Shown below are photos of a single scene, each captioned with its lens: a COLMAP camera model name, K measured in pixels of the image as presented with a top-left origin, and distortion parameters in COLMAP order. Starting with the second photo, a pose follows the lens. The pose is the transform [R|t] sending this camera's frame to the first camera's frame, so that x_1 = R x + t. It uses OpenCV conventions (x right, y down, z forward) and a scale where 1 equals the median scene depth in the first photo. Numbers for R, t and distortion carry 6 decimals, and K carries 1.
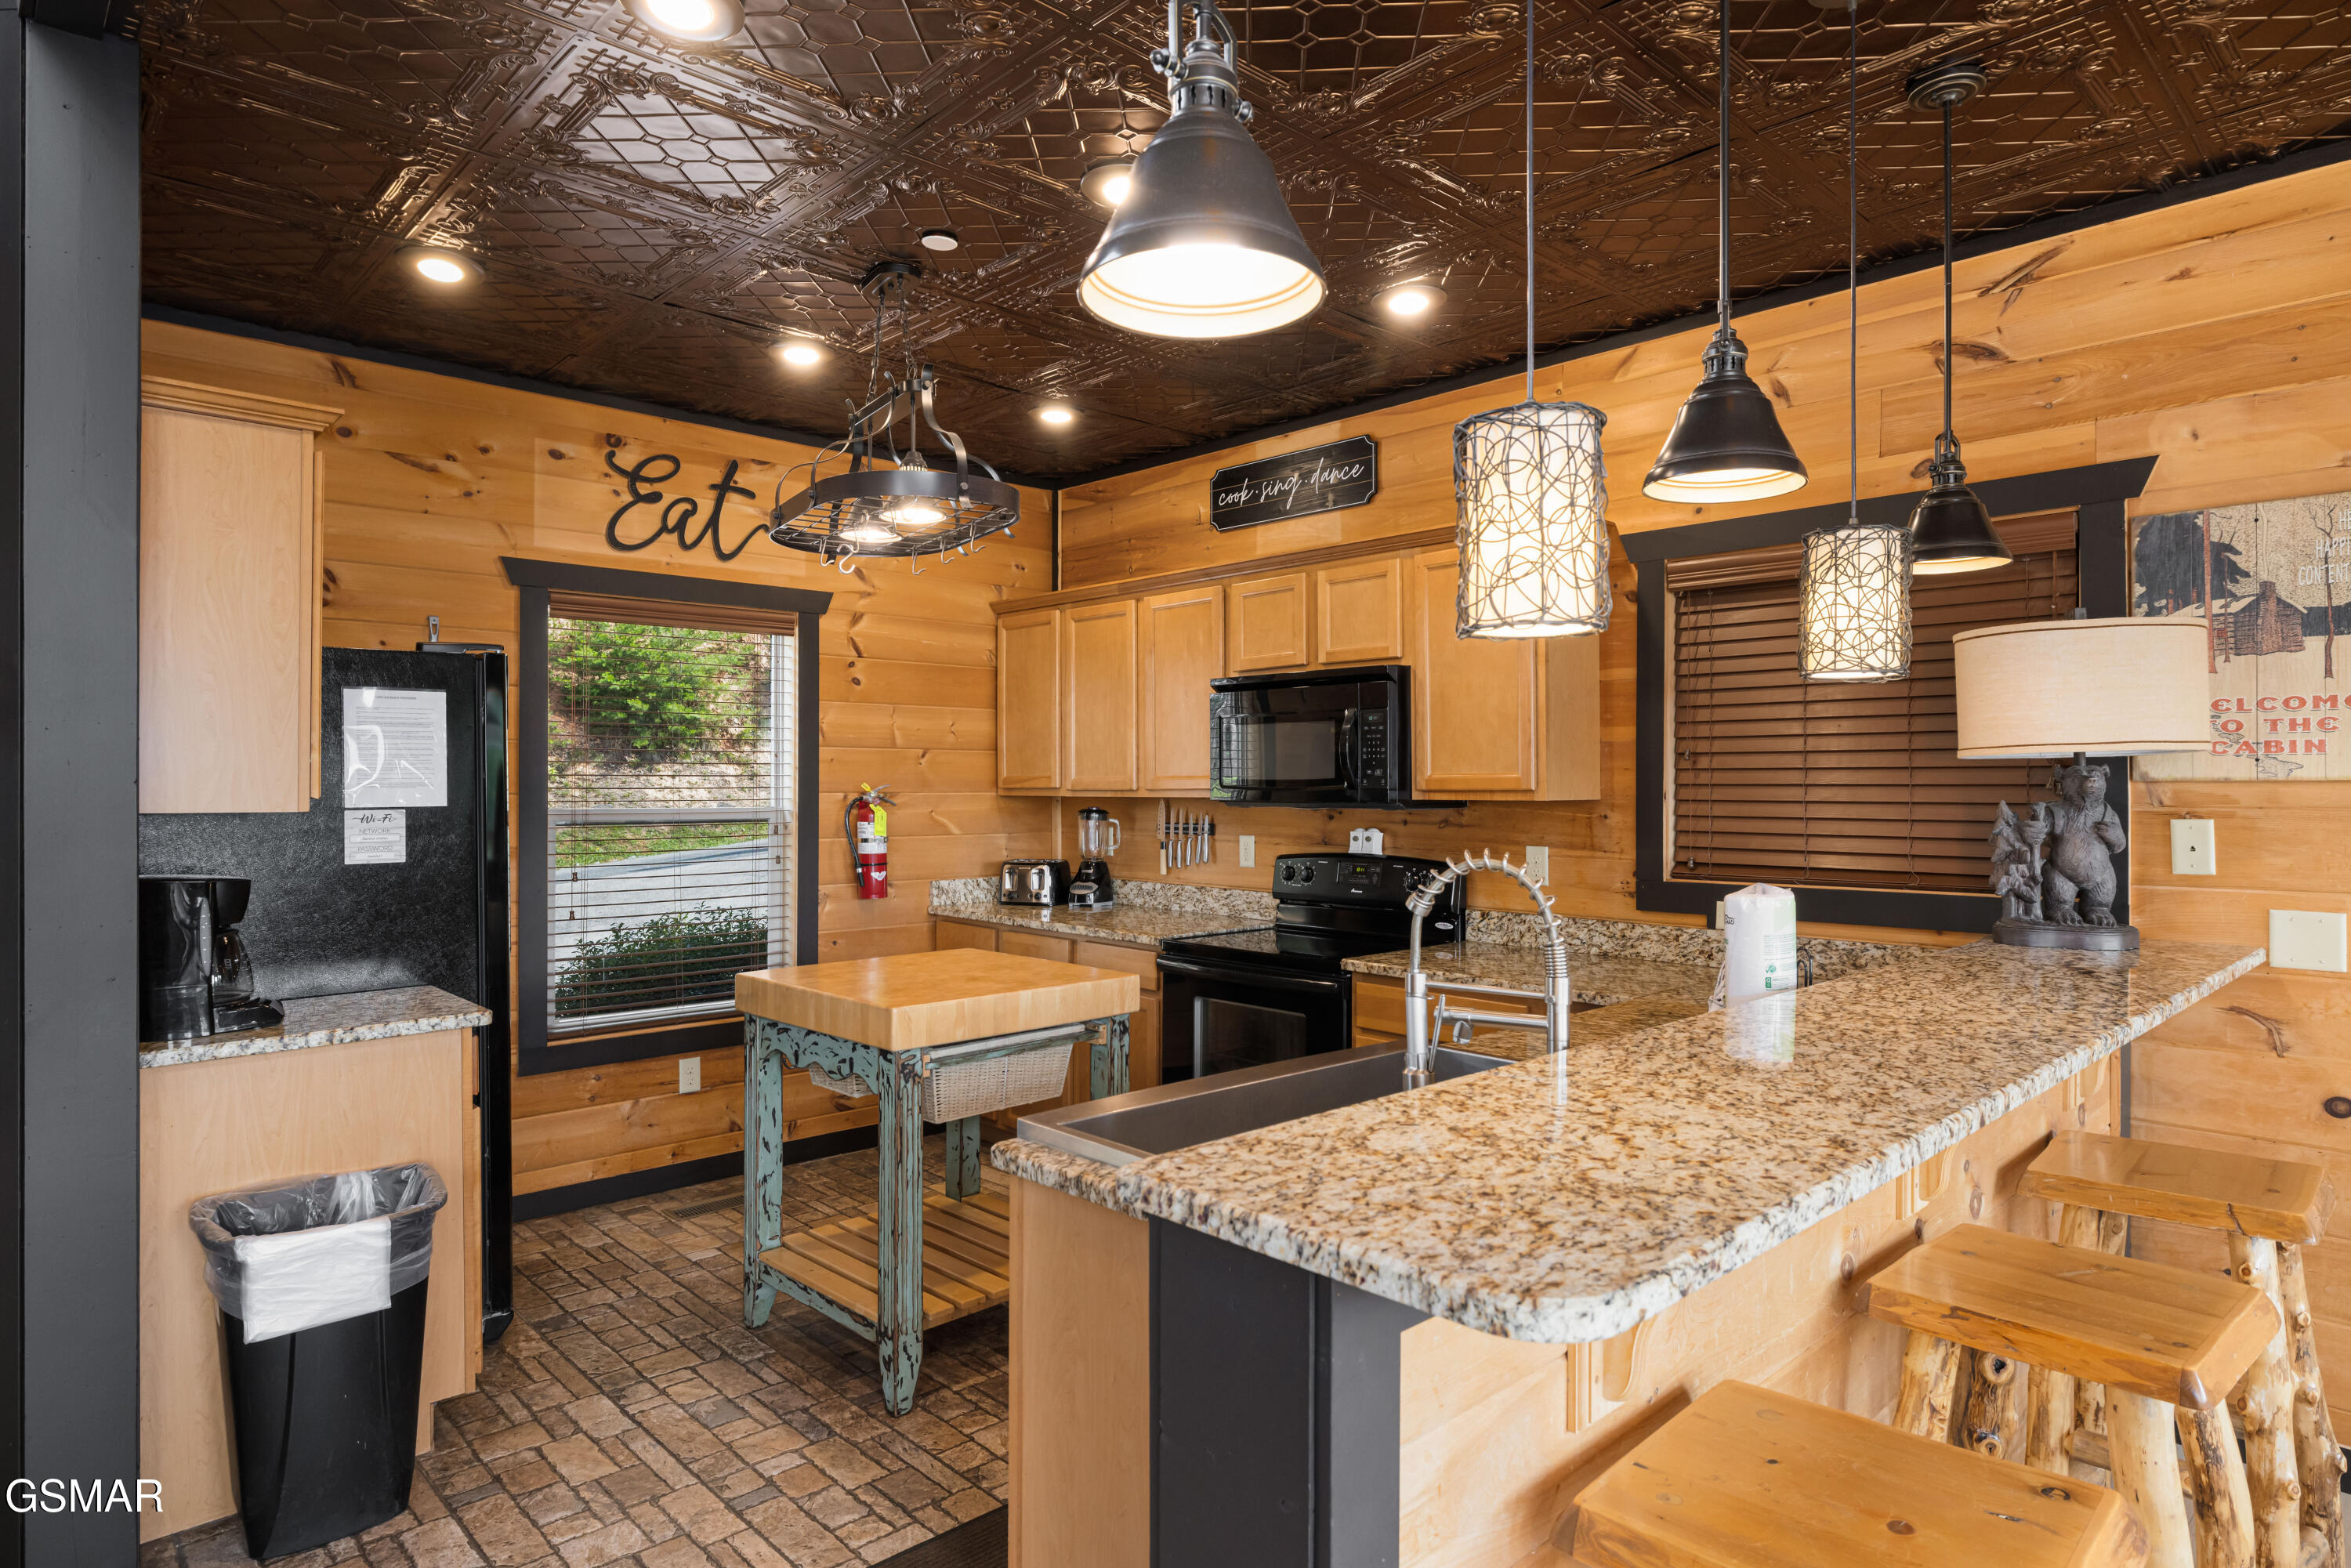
lens RADIAL K [[1308.0, 0, 1177.5], [0, 1308.0, 779.8], [0, 0, 1]] dist [-0.003063, -0.000897]
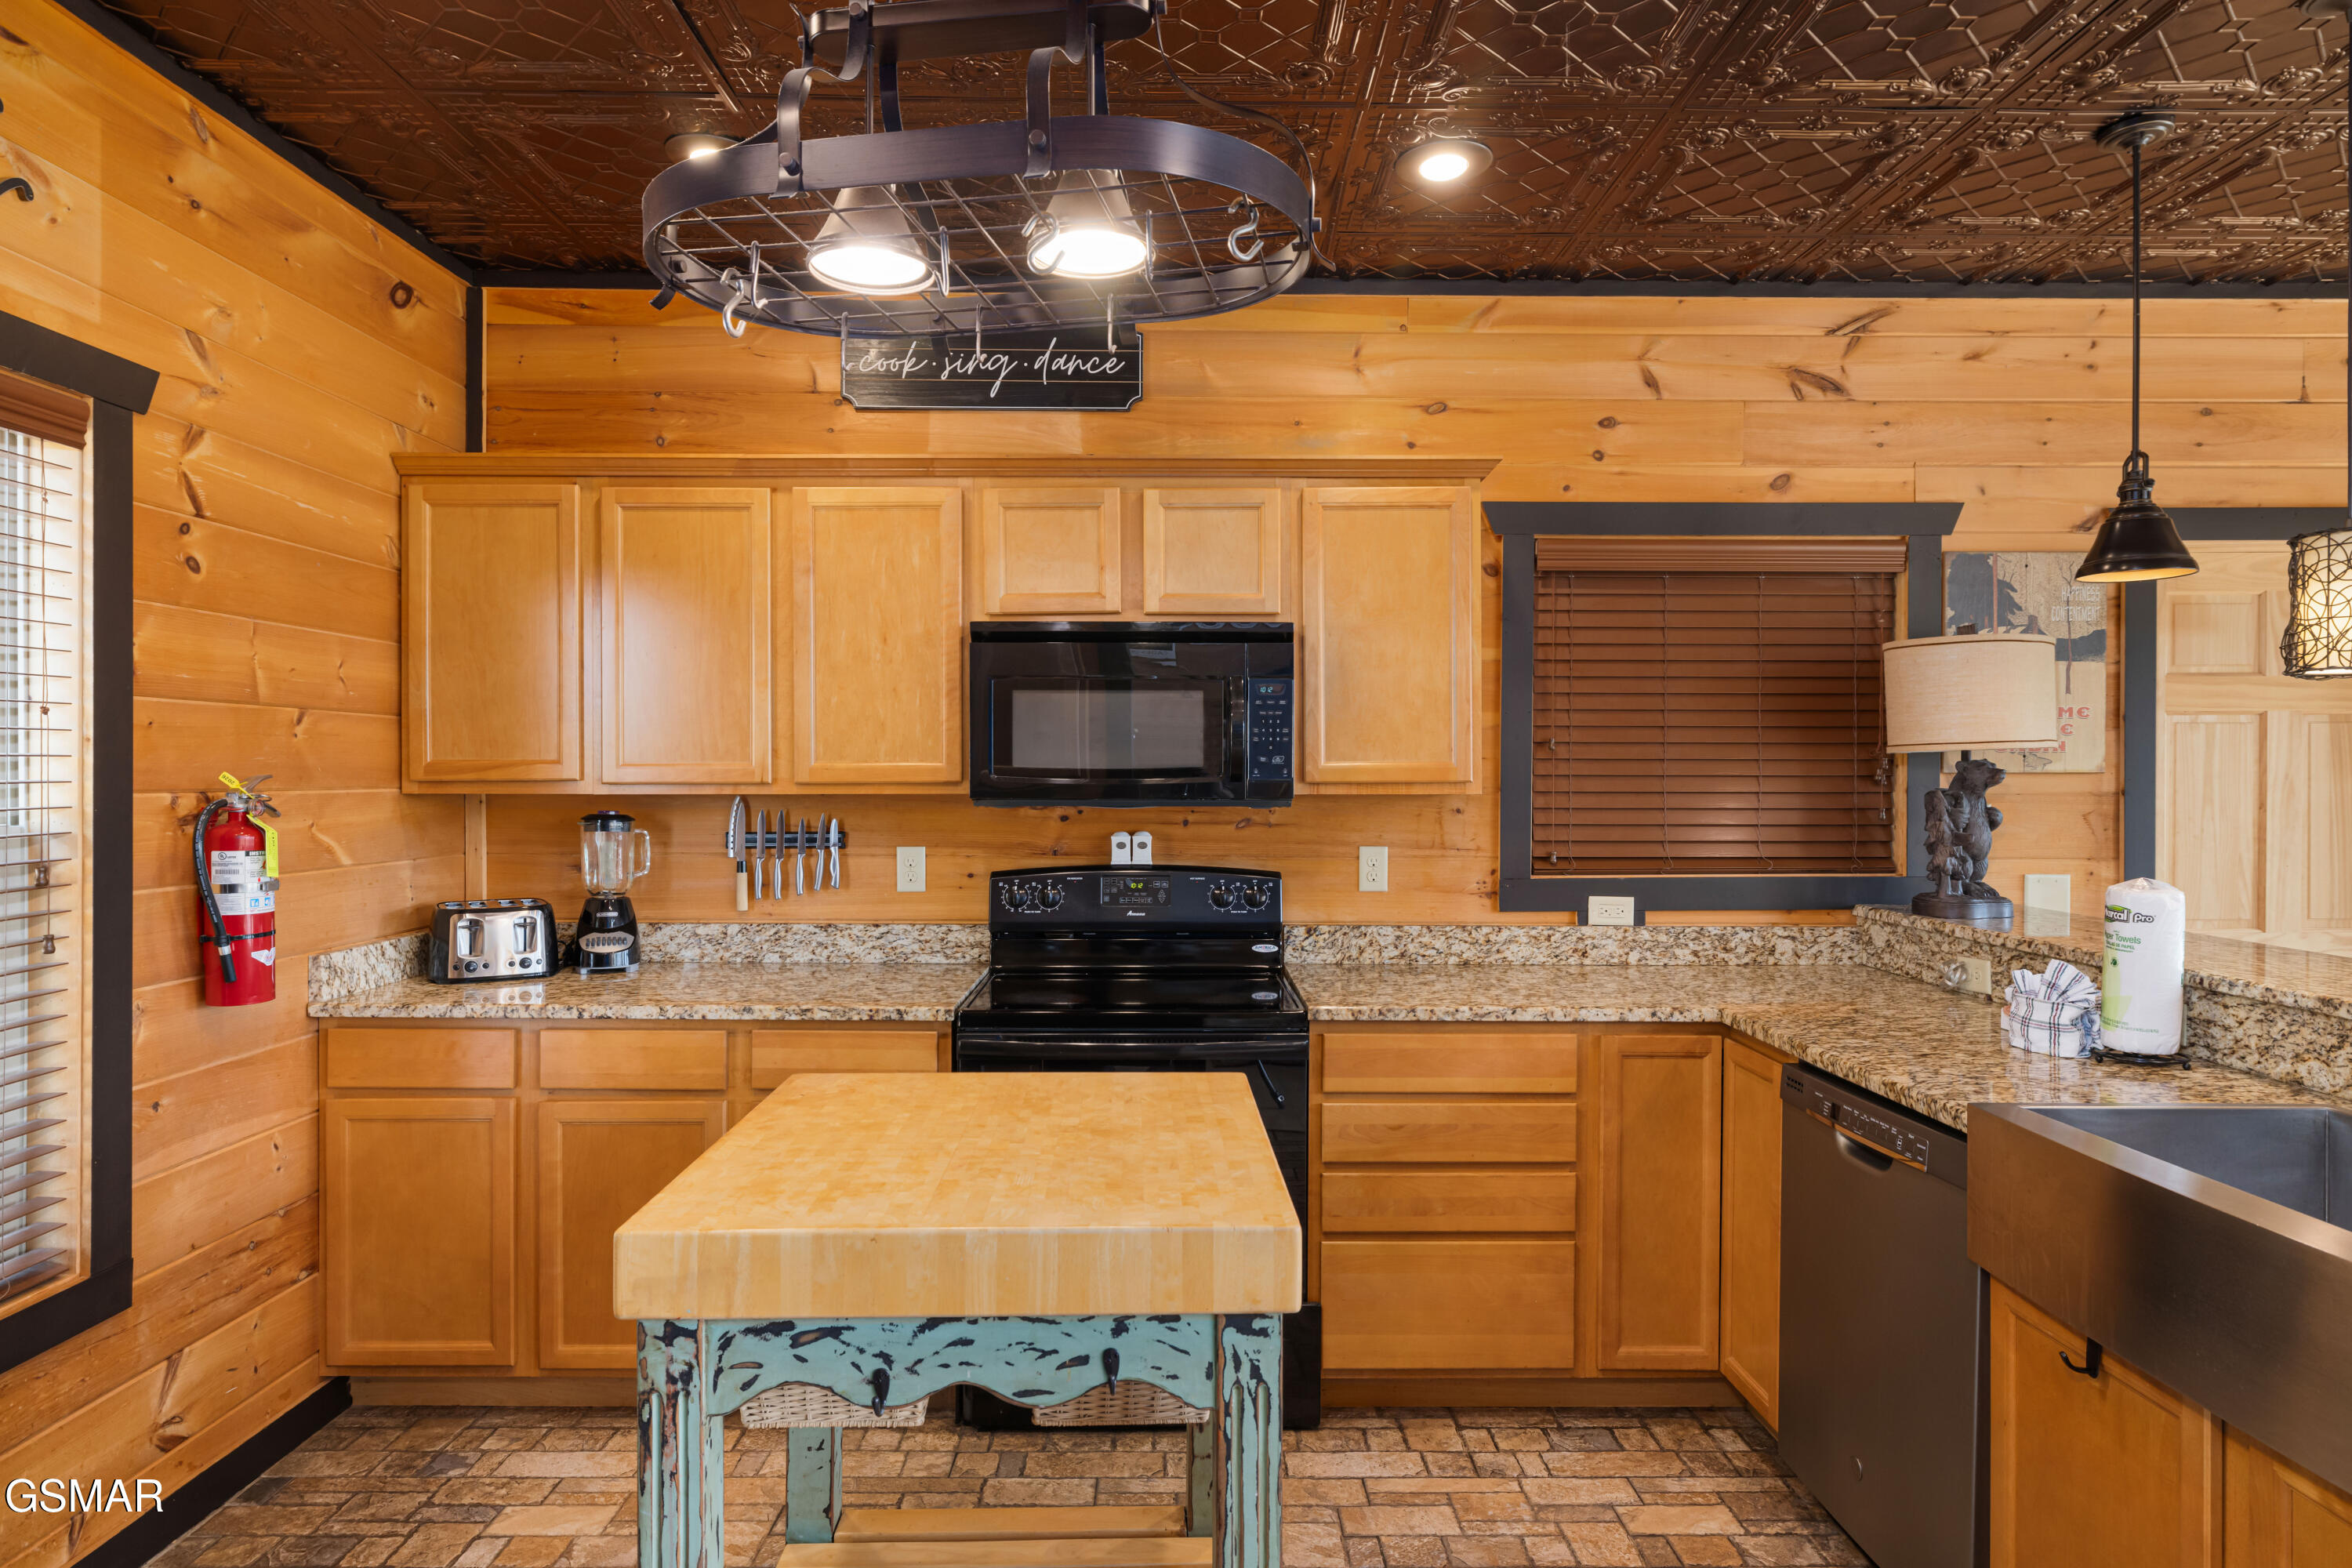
lens RADIAL K [[1308.6, 0, 1178.0], [0, 1308.6, 779.8], [0, 0, 1]] dist [-0.003063, -0.000897]
pose [[0.681862, -0.004030, 0.731470, -0.434339], [-0.003655, 0.999954, 0.008916, -0.000597], [-0.731472, -0.008753, 0.681815, 0.489551]]
